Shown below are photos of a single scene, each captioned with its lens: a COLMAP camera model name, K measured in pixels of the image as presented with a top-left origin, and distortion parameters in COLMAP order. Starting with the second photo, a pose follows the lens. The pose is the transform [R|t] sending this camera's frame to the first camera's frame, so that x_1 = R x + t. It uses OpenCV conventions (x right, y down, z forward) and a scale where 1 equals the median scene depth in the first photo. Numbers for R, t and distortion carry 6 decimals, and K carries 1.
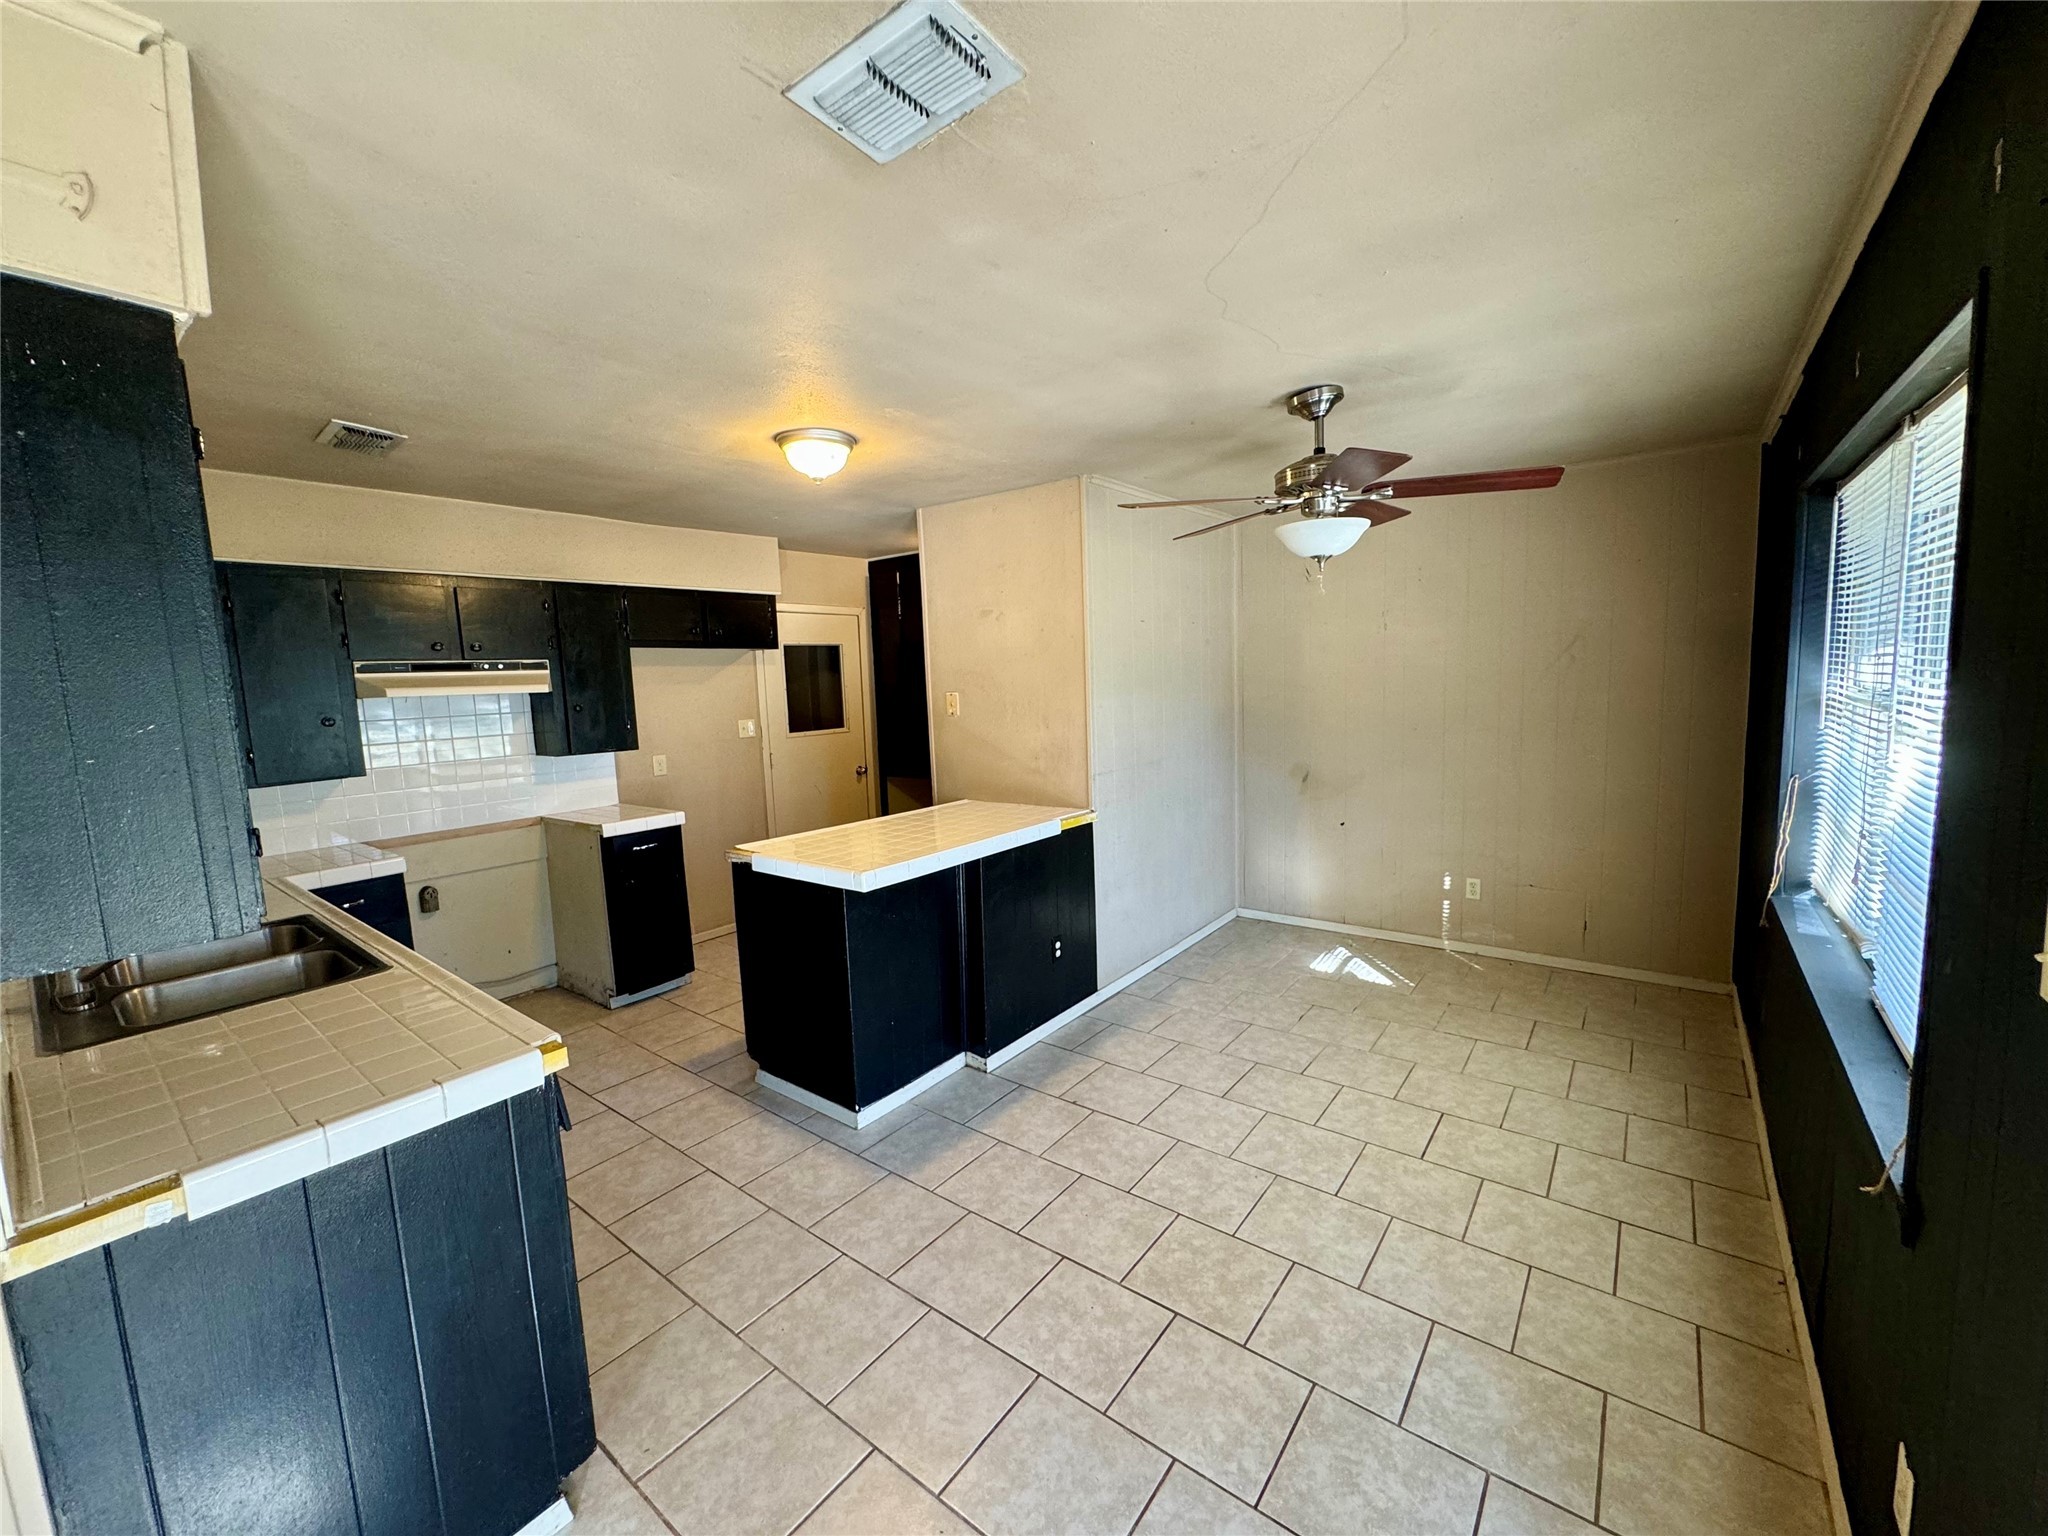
lens RADIAL K [[815.3, 0, 1016.9], [0, 815.3, 761.2], [0, 0, 1]] dist [-0.002549, 0.000590]
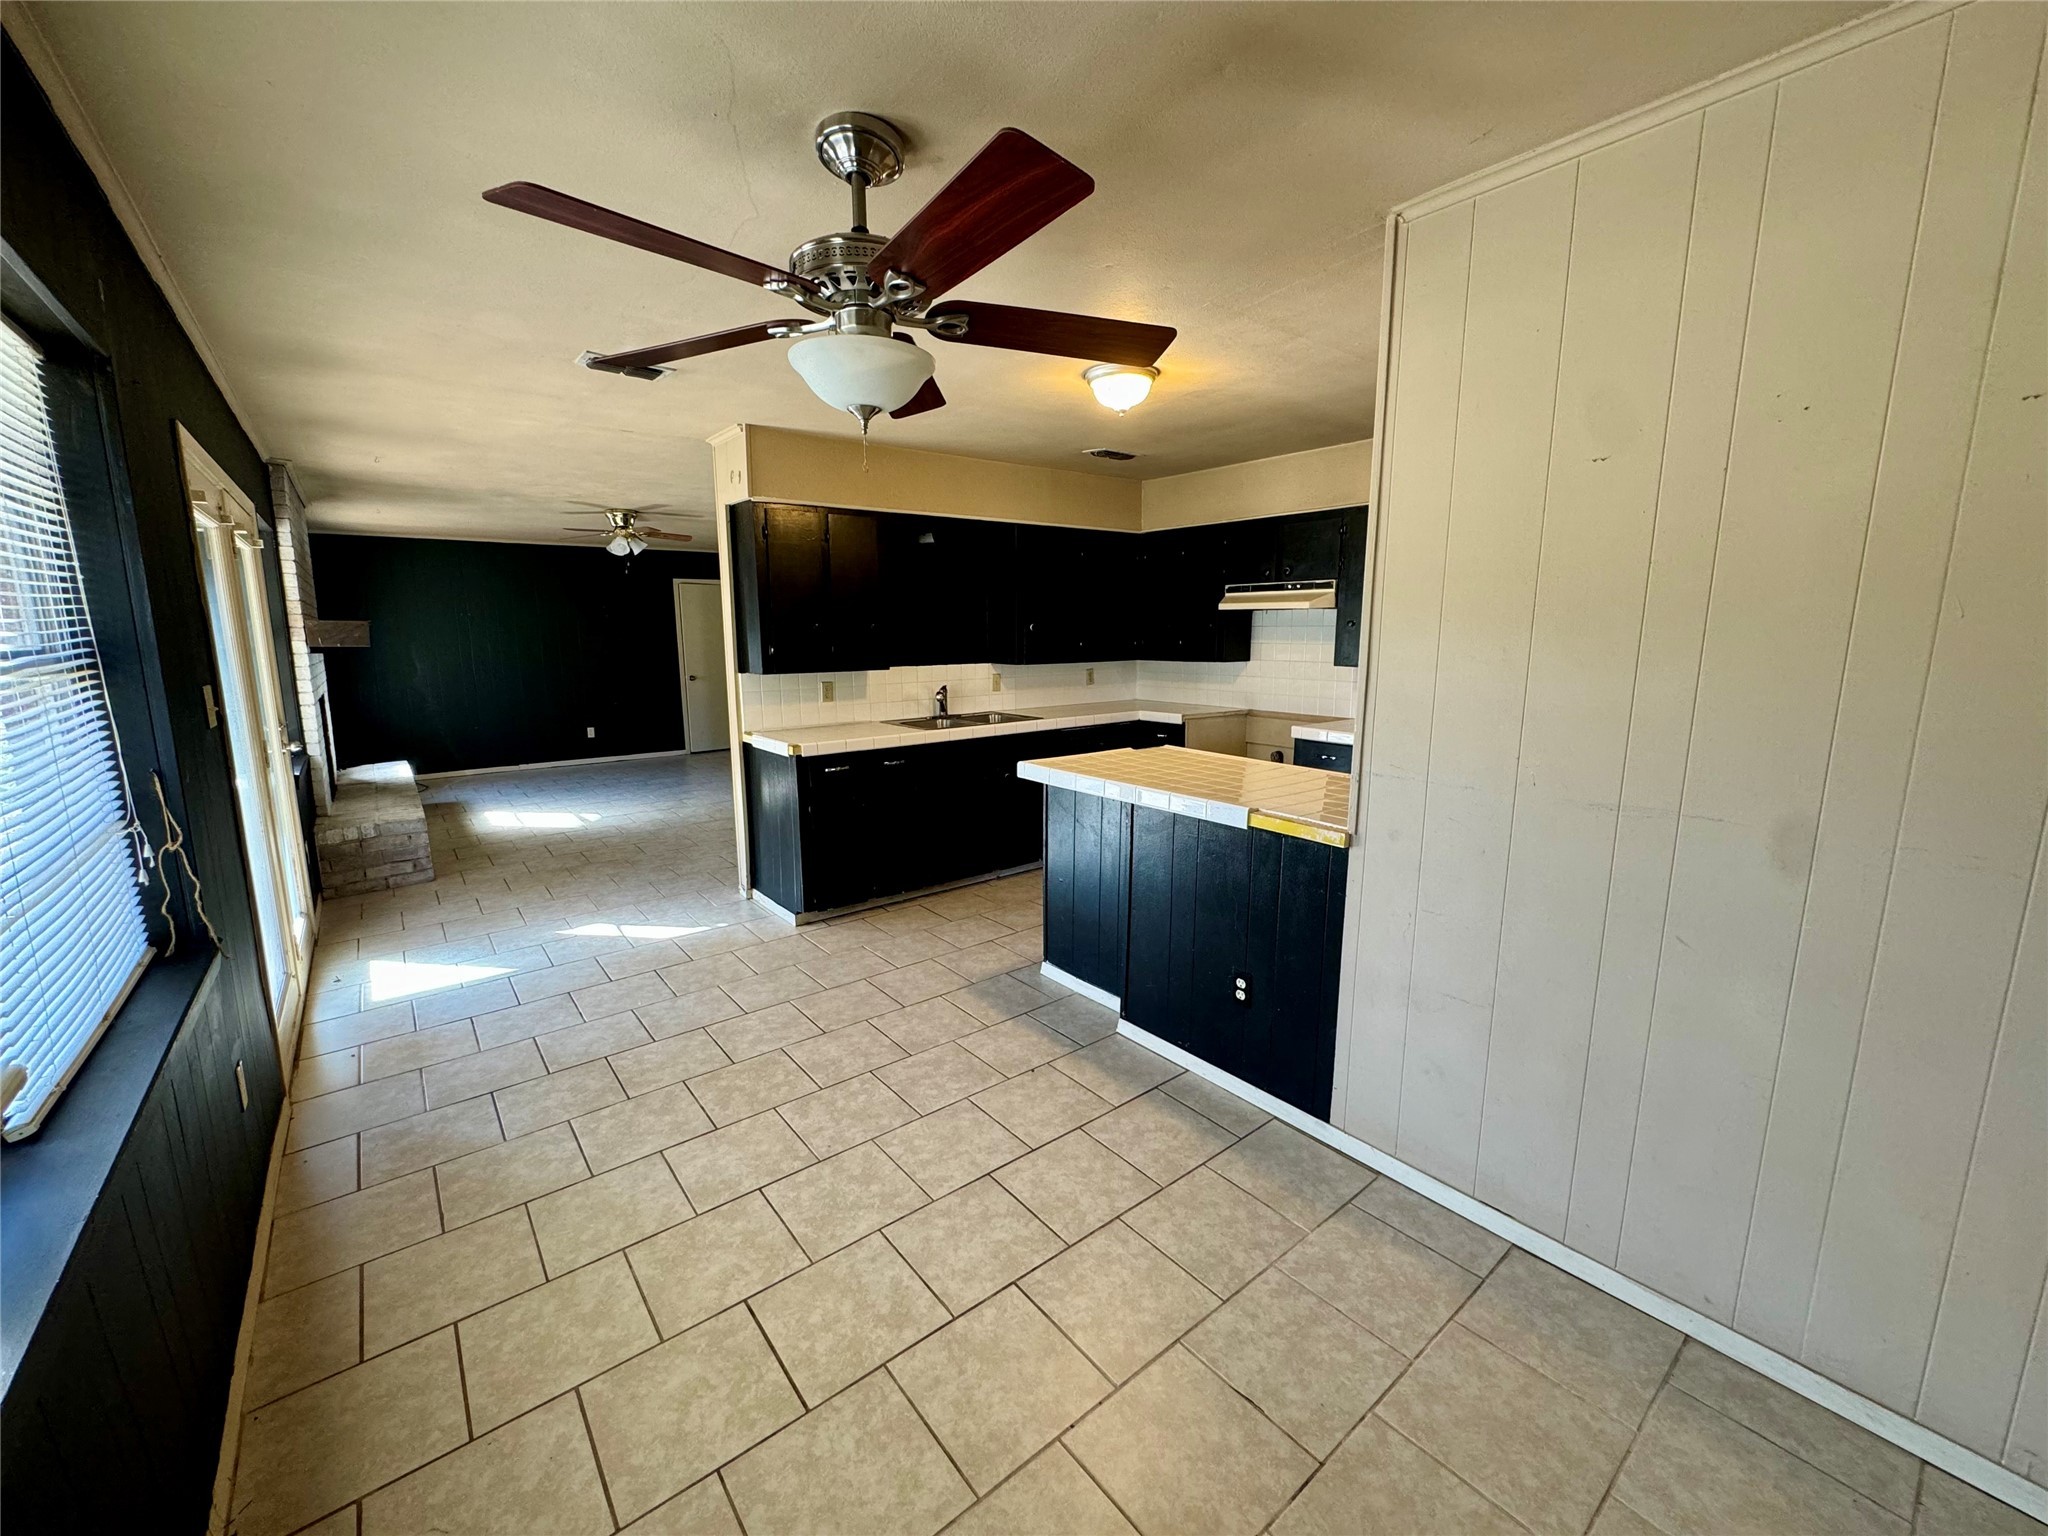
lens RADIAL K [[815.3, 0, 1030.3], [0, 815.3, 775.6], [0, 0, 1]] dist [-0.002549, 0.000590]
pose [[-0.221293, 0.211388, -0.952021, 1.039037], [-0.093479, 0.967131, 0.236471, -0.141286], [0.970717, 0.141323, -0.194259, 1.342053]]
